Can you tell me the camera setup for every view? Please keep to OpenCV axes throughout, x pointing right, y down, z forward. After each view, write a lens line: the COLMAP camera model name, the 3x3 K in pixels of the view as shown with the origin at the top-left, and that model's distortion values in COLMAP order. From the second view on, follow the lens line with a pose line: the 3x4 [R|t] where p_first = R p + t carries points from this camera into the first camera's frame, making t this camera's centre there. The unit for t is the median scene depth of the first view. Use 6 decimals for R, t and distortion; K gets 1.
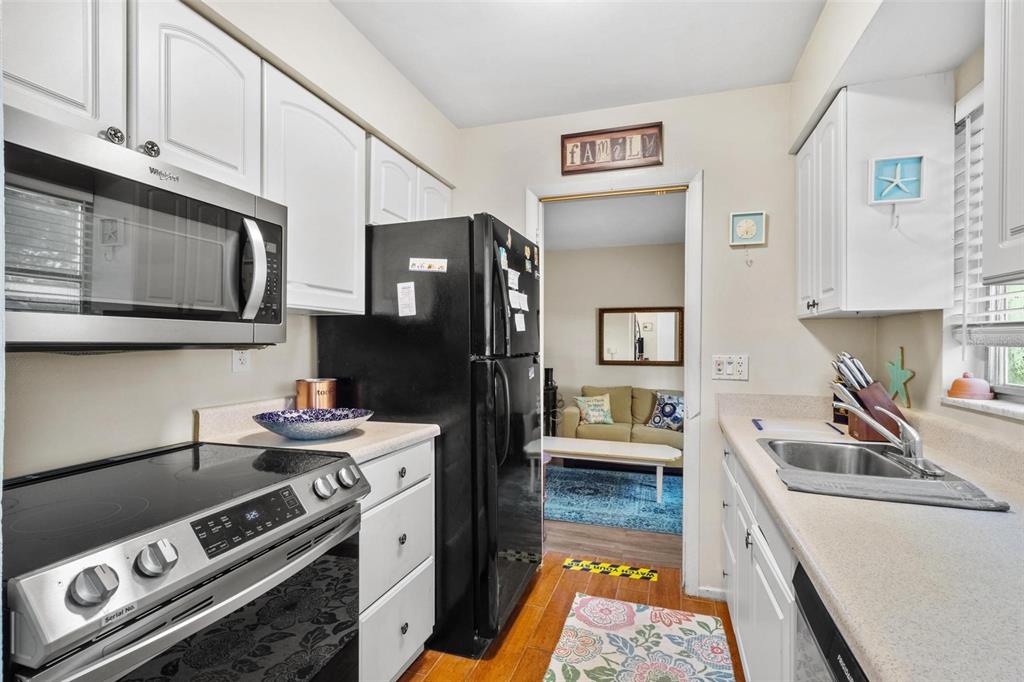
lens RADIAL K [[479.8, 0, 511.8], [0, 479.8, 346.3], [0, 0, 1]] dist [-0.000415, -0.000045]
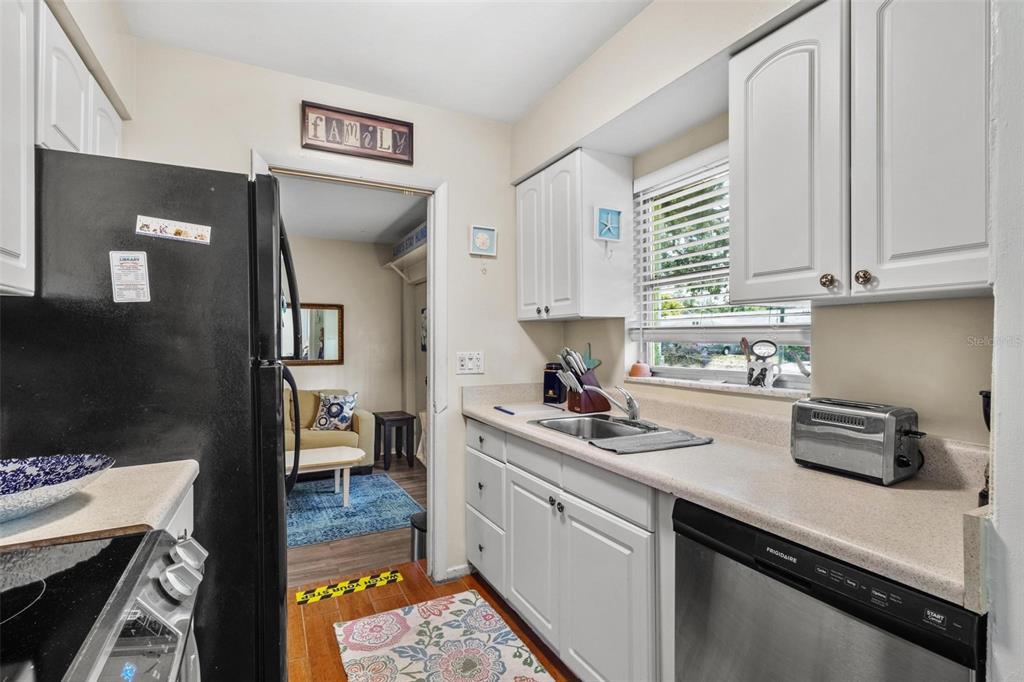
lens RADIAL K [[481.1, 0, 512.0], [0, 481.1, 341.0], [0, 0, 1]] dist [0.000534, 0.000773]
pose [[0.702750, -0.005683, 0.711414, -0.277060], [0.010362, 0.999944, -0.002247, -0.003348], [-0.711362, 0.008950, 0.702769, 0.145549]]
